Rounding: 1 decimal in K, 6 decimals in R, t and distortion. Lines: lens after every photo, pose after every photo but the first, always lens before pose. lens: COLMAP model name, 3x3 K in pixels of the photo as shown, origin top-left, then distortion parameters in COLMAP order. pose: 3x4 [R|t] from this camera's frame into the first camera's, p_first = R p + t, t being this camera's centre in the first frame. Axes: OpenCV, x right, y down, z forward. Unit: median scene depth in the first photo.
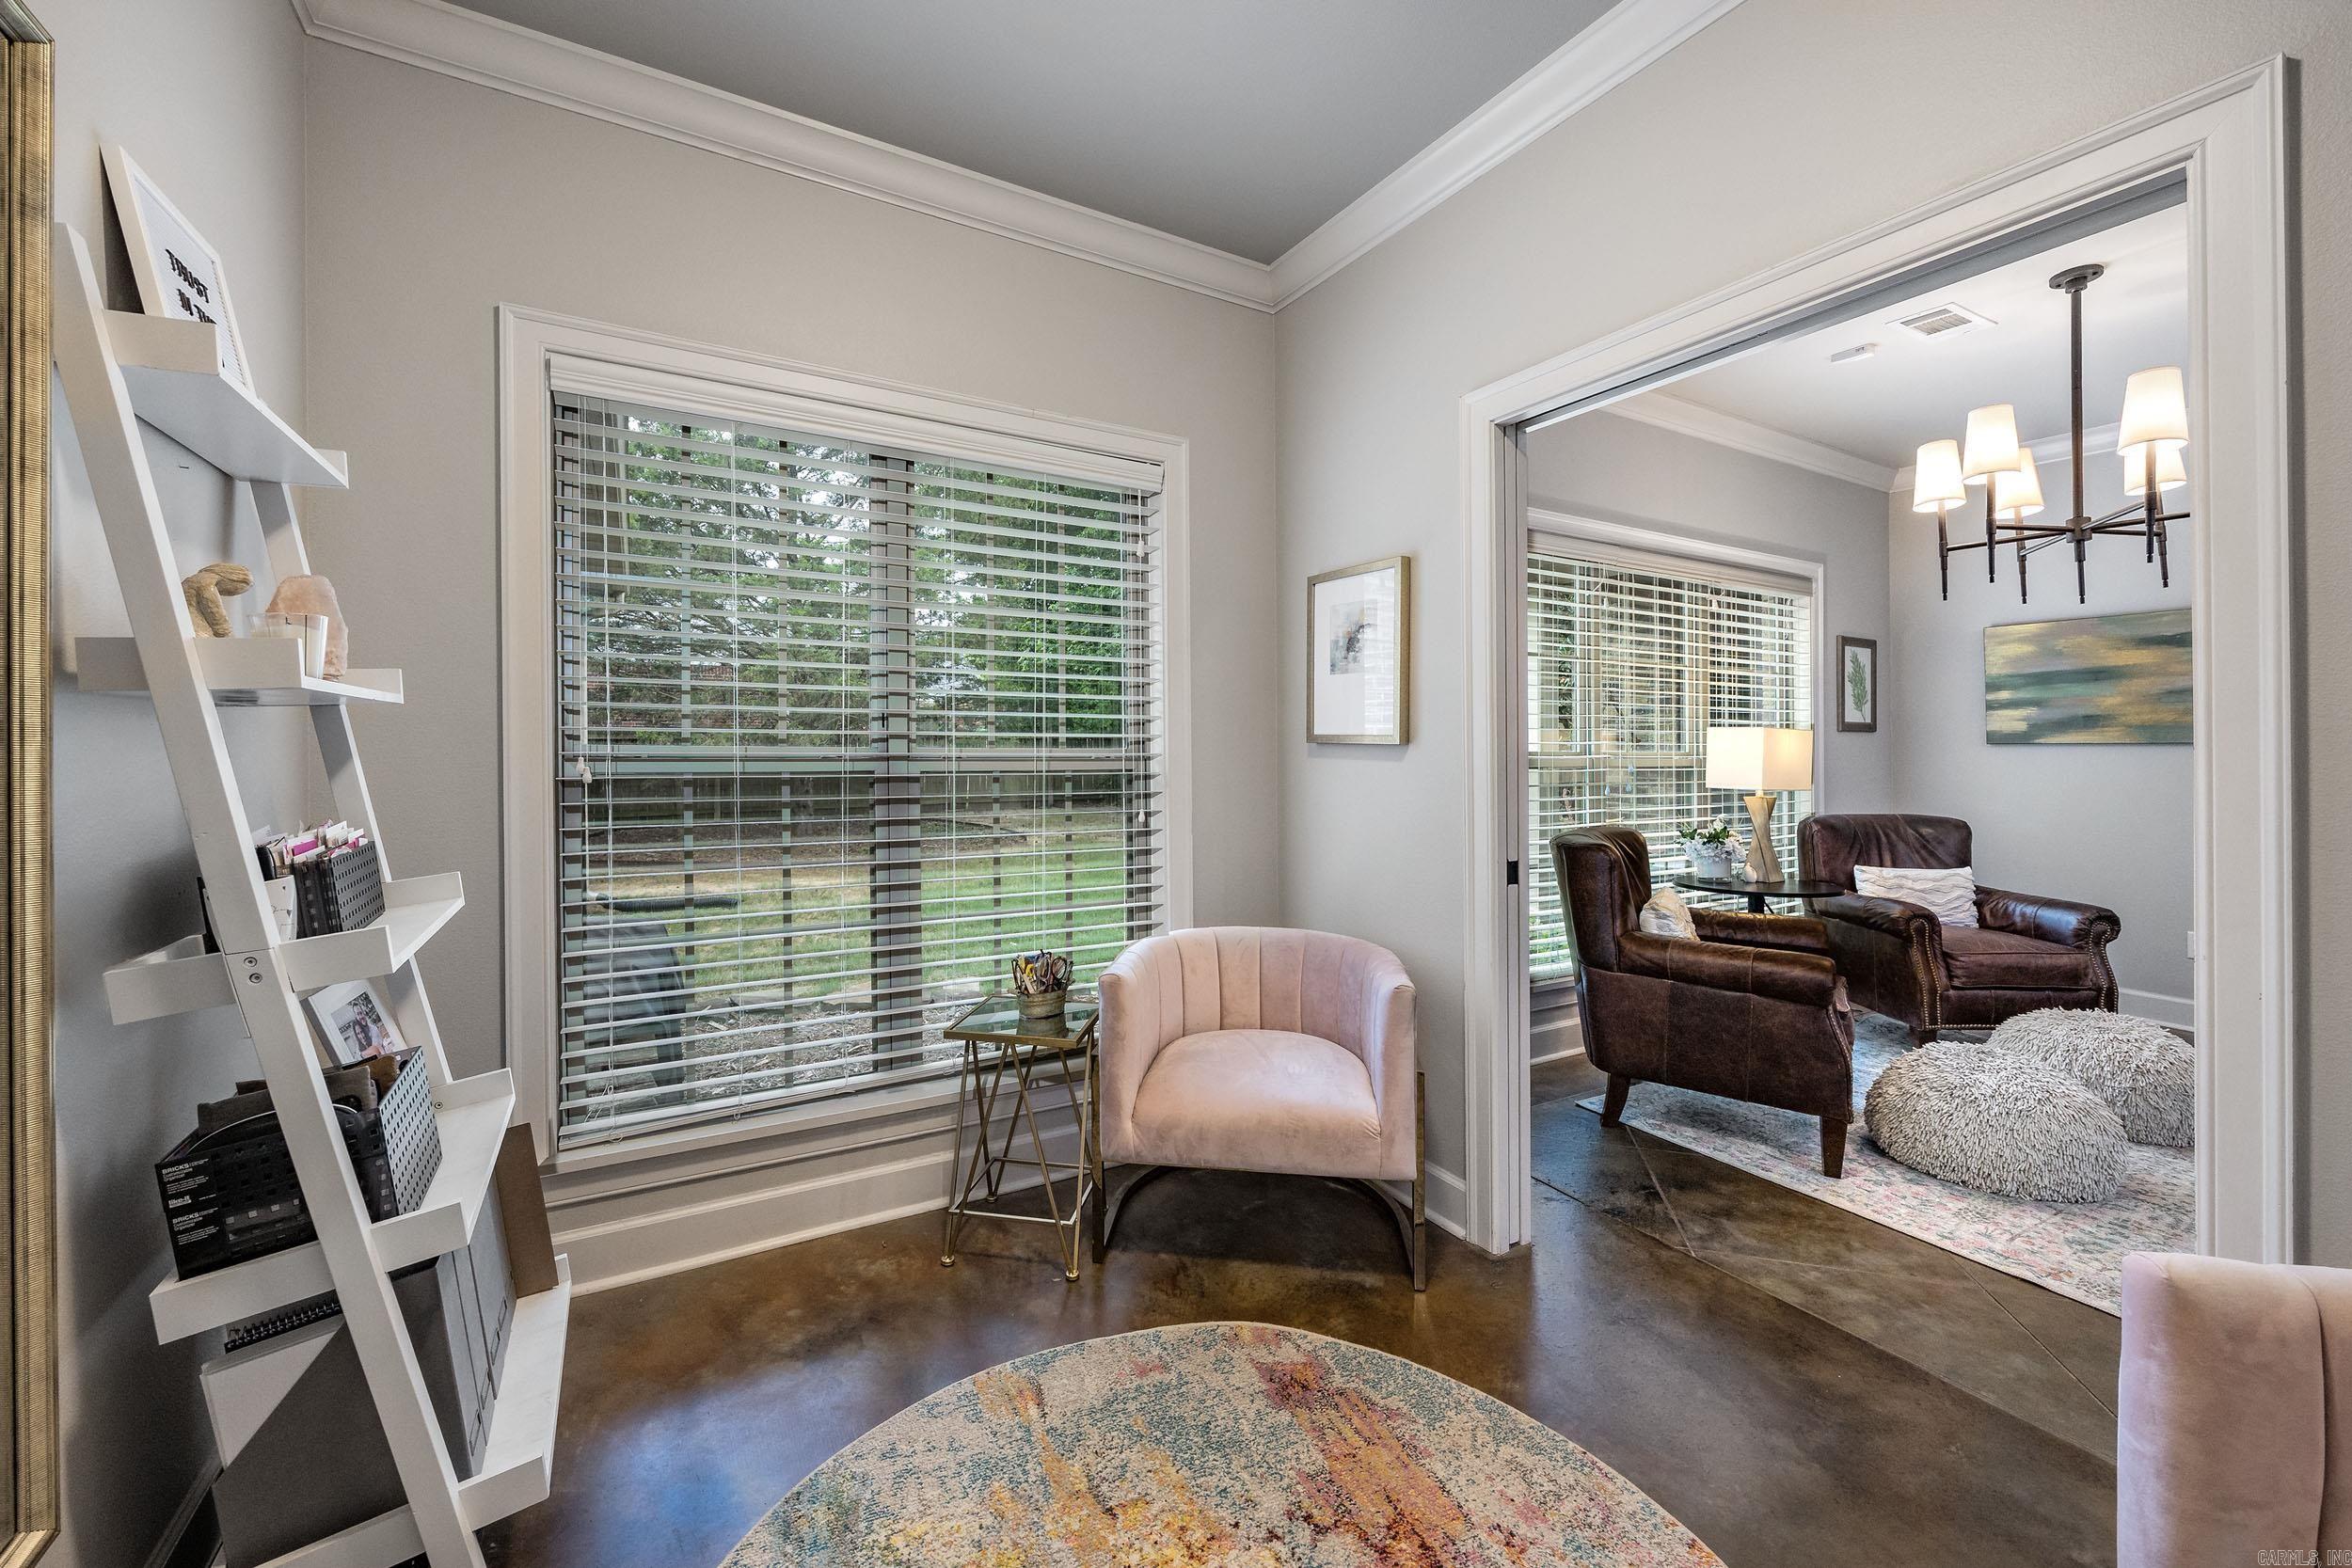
lens RADIAL K [[953.7, 0, 1161.0], [0, 953.7, 720.1], [0, 0, 1]] dist [-0.000143, -0.000112]
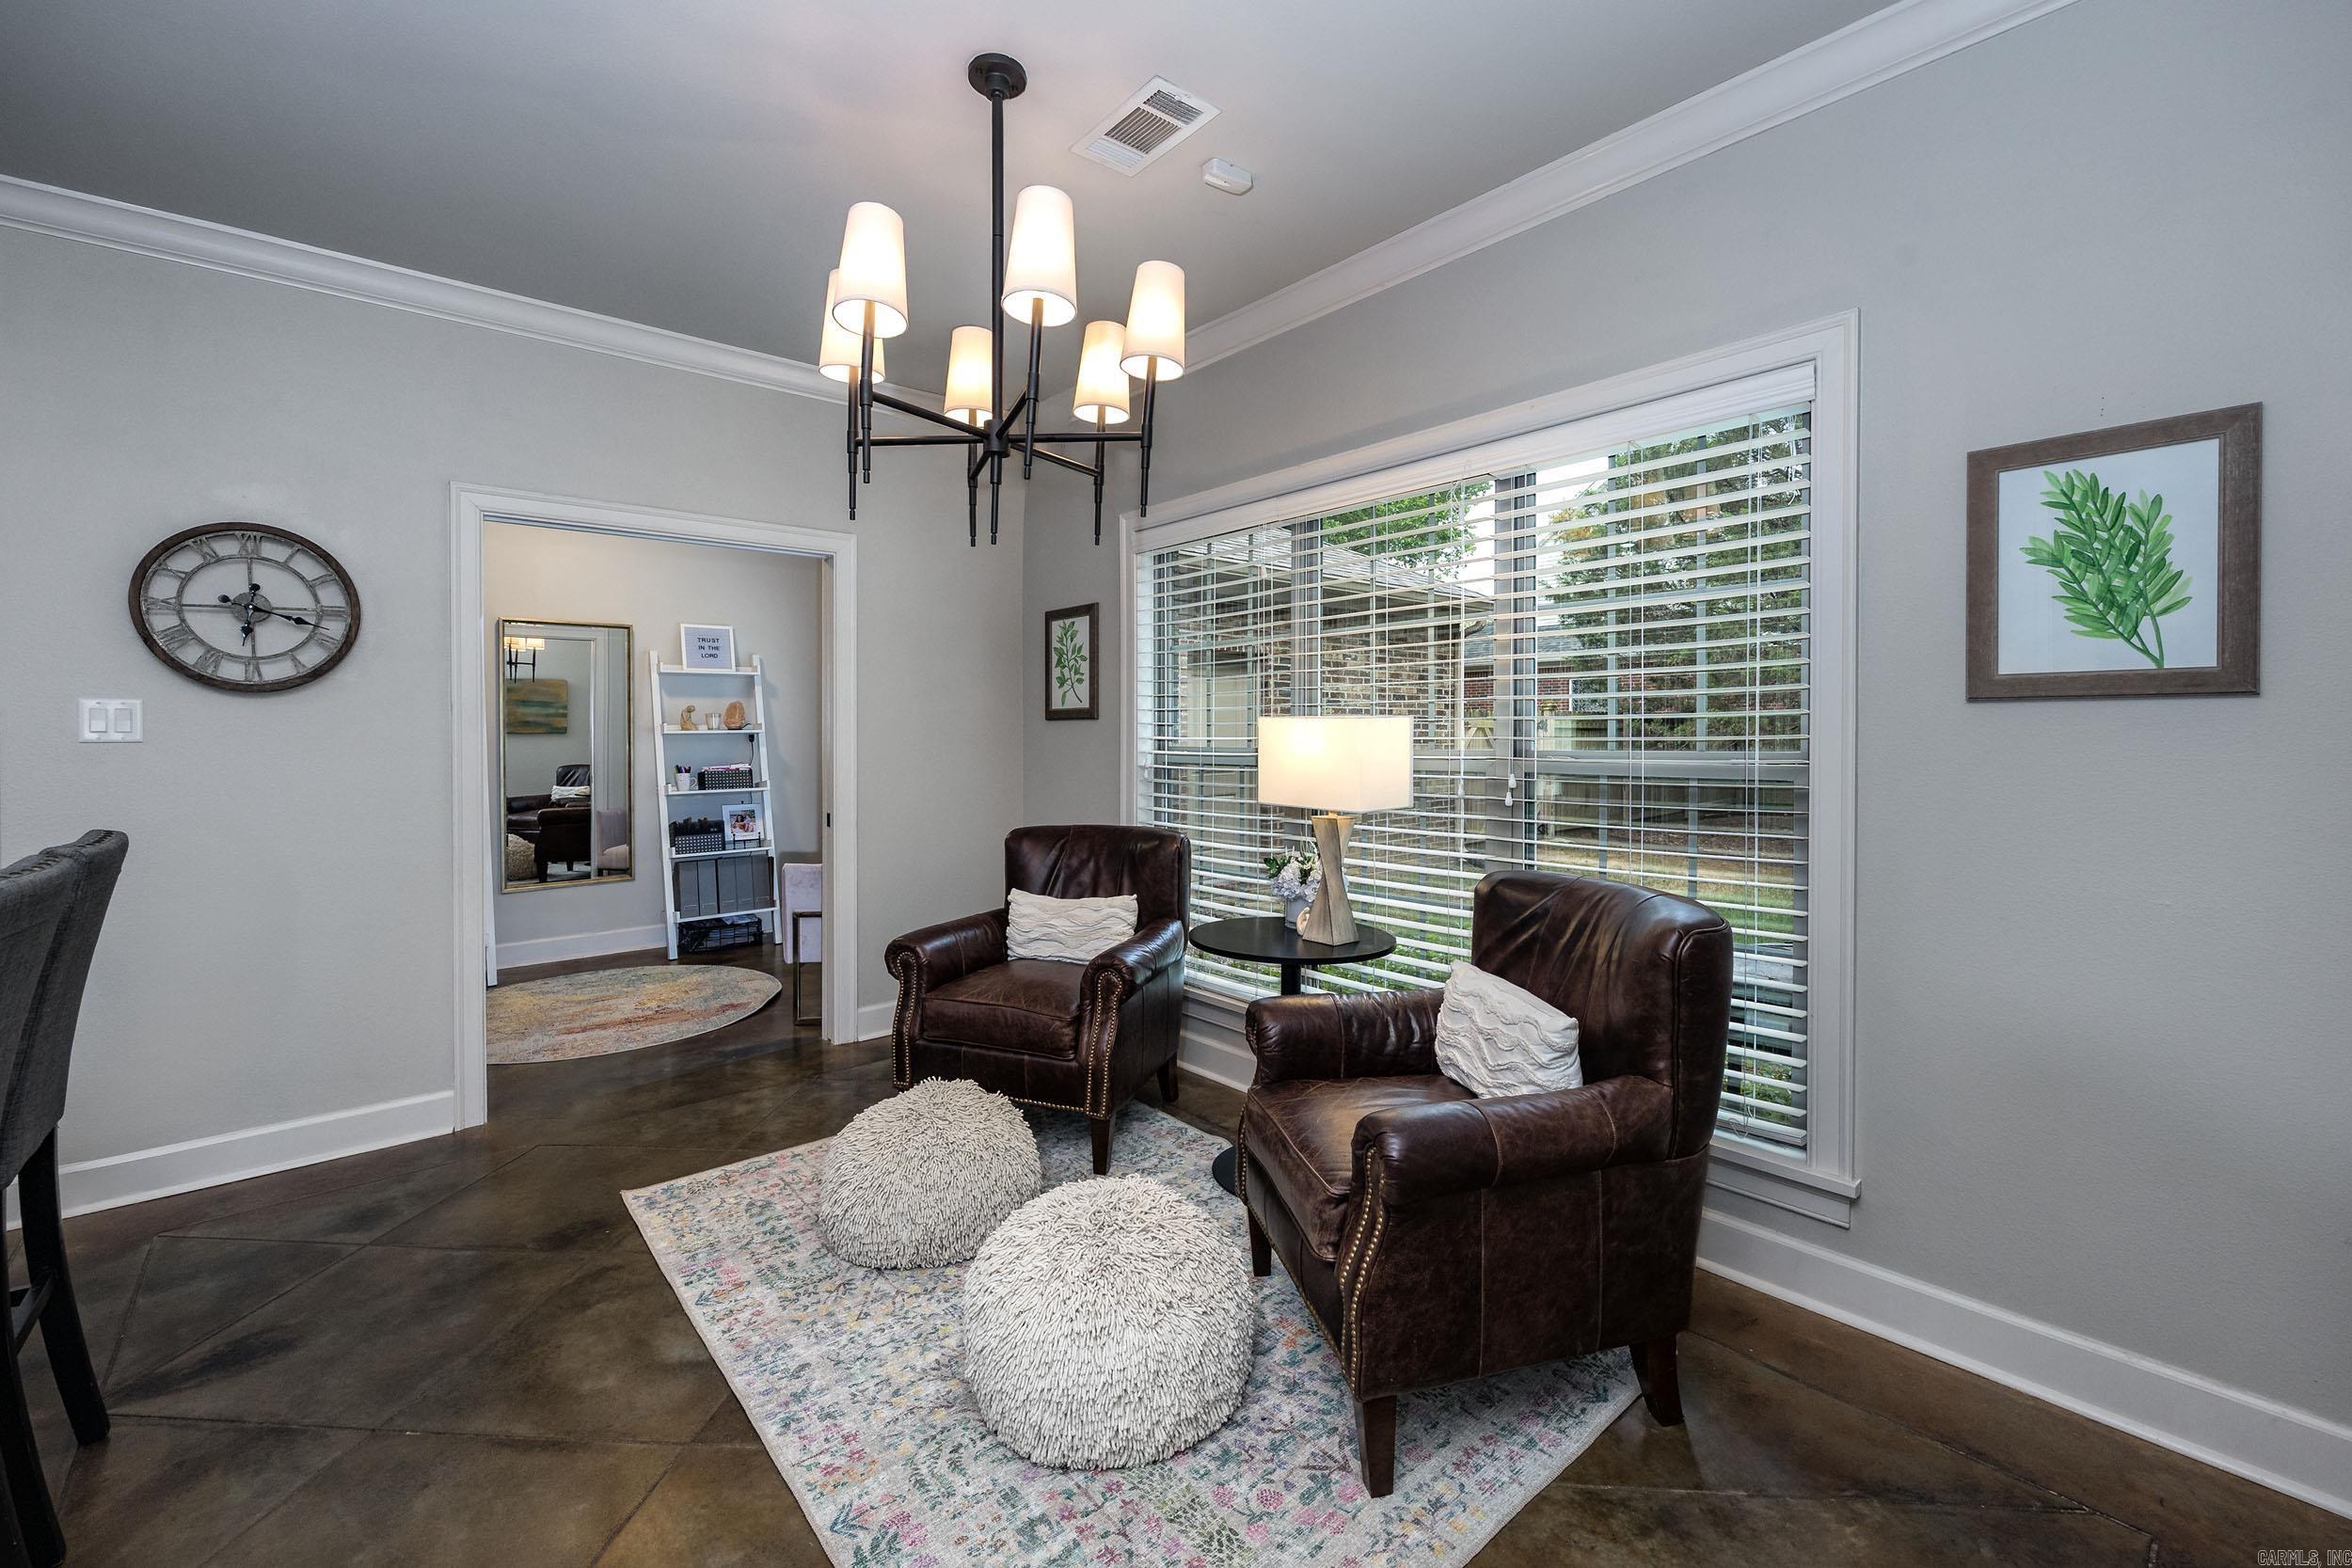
lens RADIAL K [[953.7, 0, 1157.7], [0, 953.7, 762.7], [0, 0, 1]] dist [-0.000143, -0.000112]
pose [[0.181057, 0.007424, -0.983445, 1.202380], [0.024980, 0.999614, 0.012145, 0.029191], [0.983155, -0.026765, 0.180802, 0.721407]]
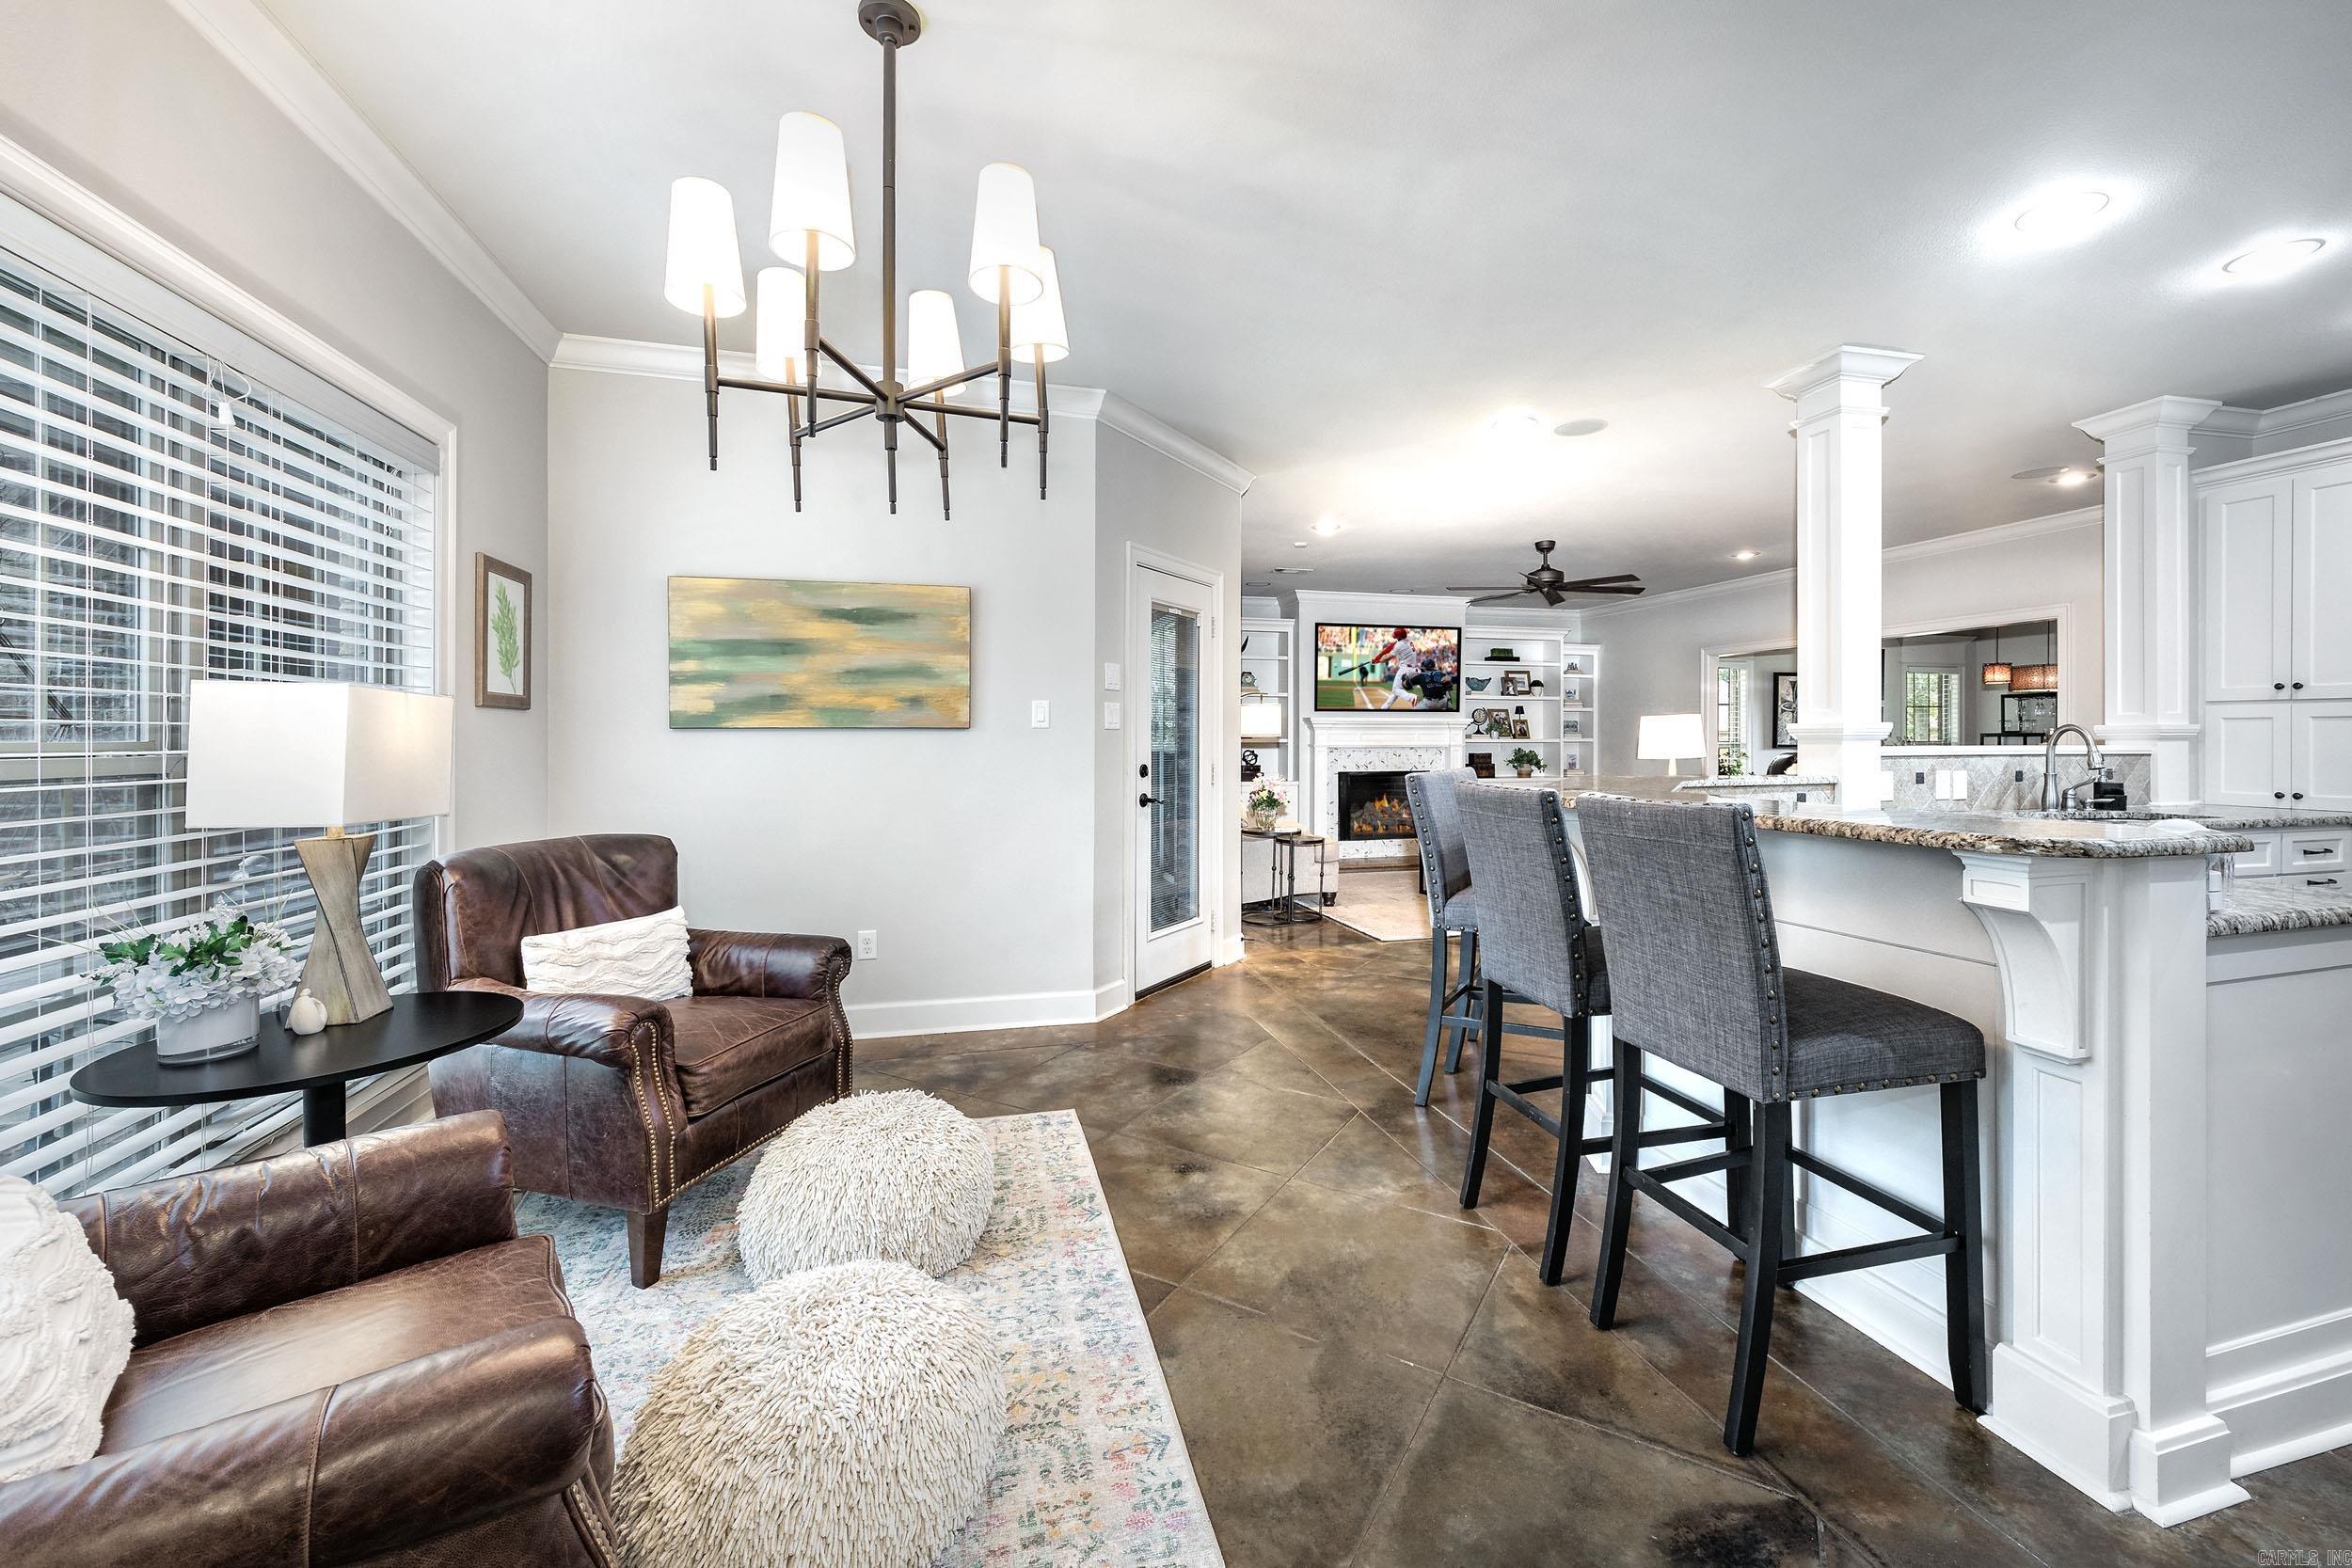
lens RADIAL K [[953.7, 0, 1184.4], [0, 953.7, 740.8], [0, 0, 1]] dist [-0.000143, -0.000112]
pose [[0.272574, -0.005481, 0.962119, 0.281390], [-0.022688, 0.999669, 0.012122, 0.018700], [-0.961867, -0.025133, 0.272360, 0.456829]]
